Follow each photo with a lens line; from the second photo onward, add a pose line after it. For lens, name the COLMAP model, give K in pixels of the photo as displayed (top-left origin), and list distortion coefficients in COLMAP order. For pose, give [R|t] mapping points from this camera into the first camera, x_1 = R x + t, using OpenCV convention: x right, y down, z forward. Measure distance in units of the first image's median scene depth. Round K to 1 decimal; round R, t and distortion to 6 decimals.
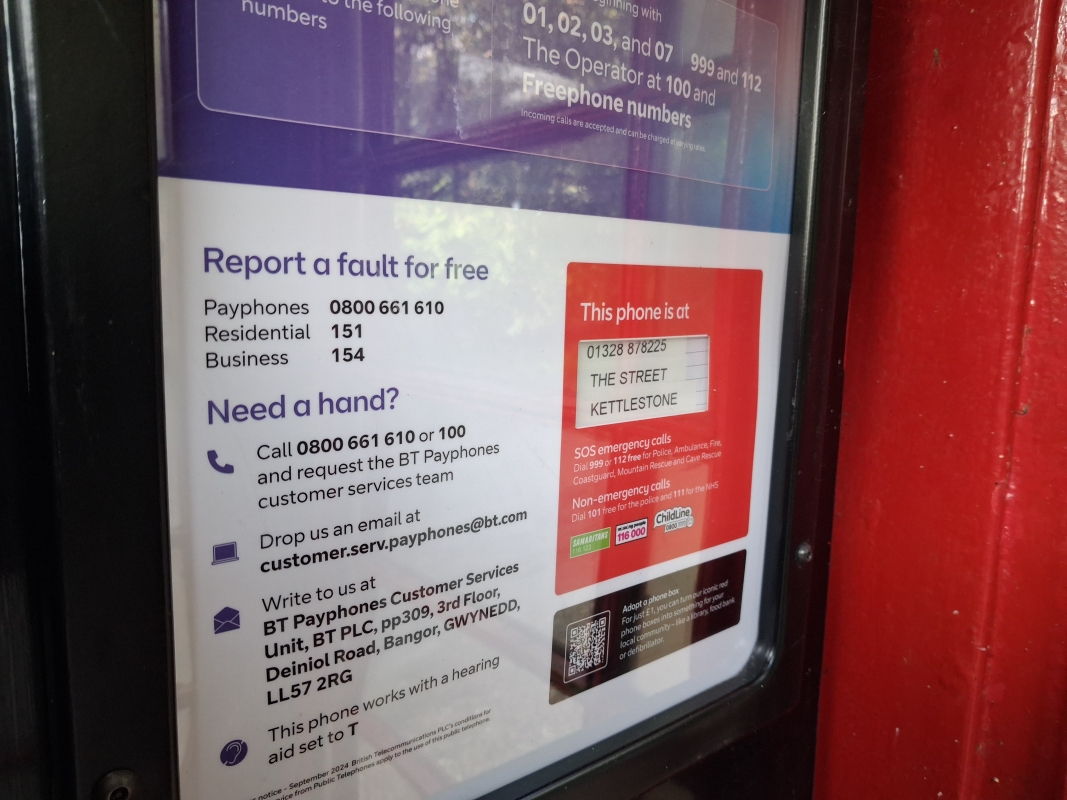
lens RADIAL K [[839.9, 0, 533.5], [0, 839.9, 400.0], [0, 0, 1]] dist [-0.001520, -0.006500]
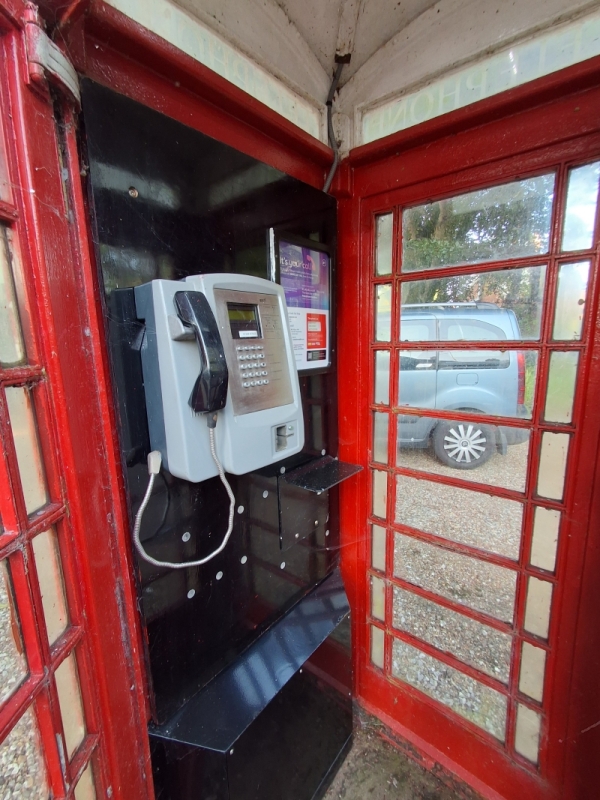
lens RADIAL K [[367.6, 0, 300.0], [0, 367.6, 400.0], [0, 0, 1]] dist [0.000079, -0.000002]
pose [[0.976380, -0.069196, 0.204681, -0.868759], [0.065543, 0.997547, 0.024581, 0.653517], [-0.205880, -0.010585, 0.978520, -2.792941]]
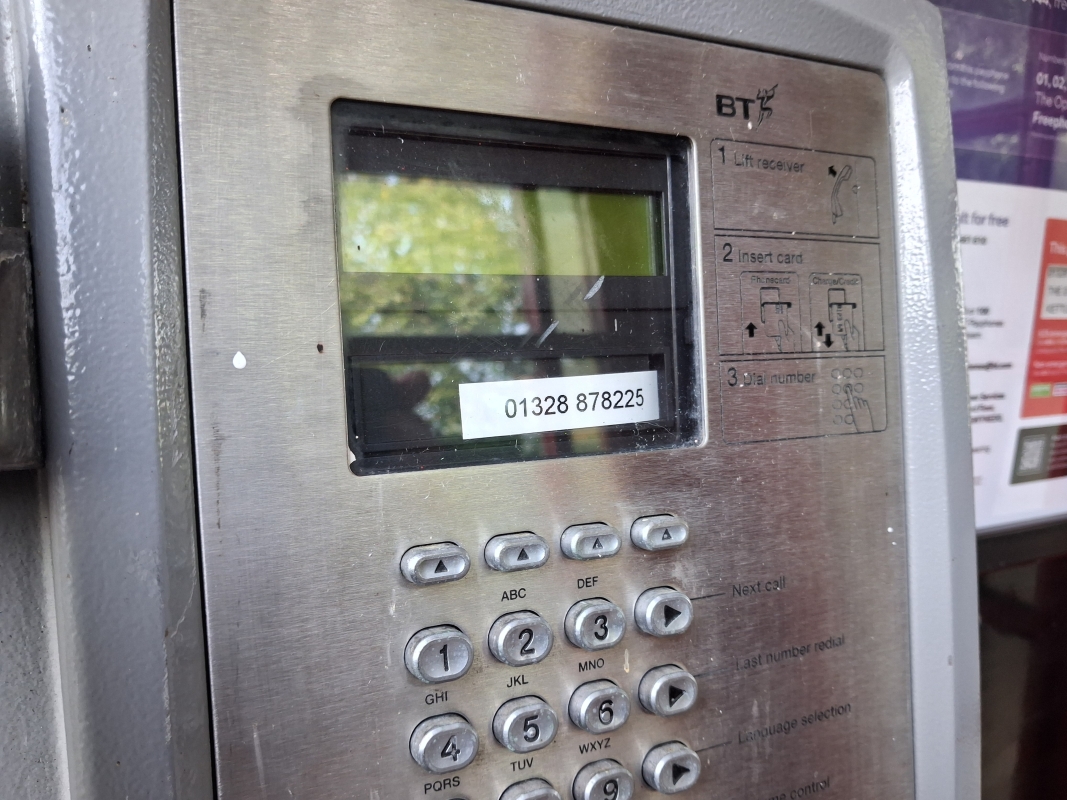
lens RADIAL K [[839.9, 0, 533.5], [0, 839.9, 400.0], [0, 0, 1]] dist [-0.001520, -0.006500]
pose [[0.974941, 0.043948, -0.218082, -0.544345], [-0.044316, 0.999012, 0.003204, 0.227818], [0.218007, 0.006541, 0.975925, -0.831845]]
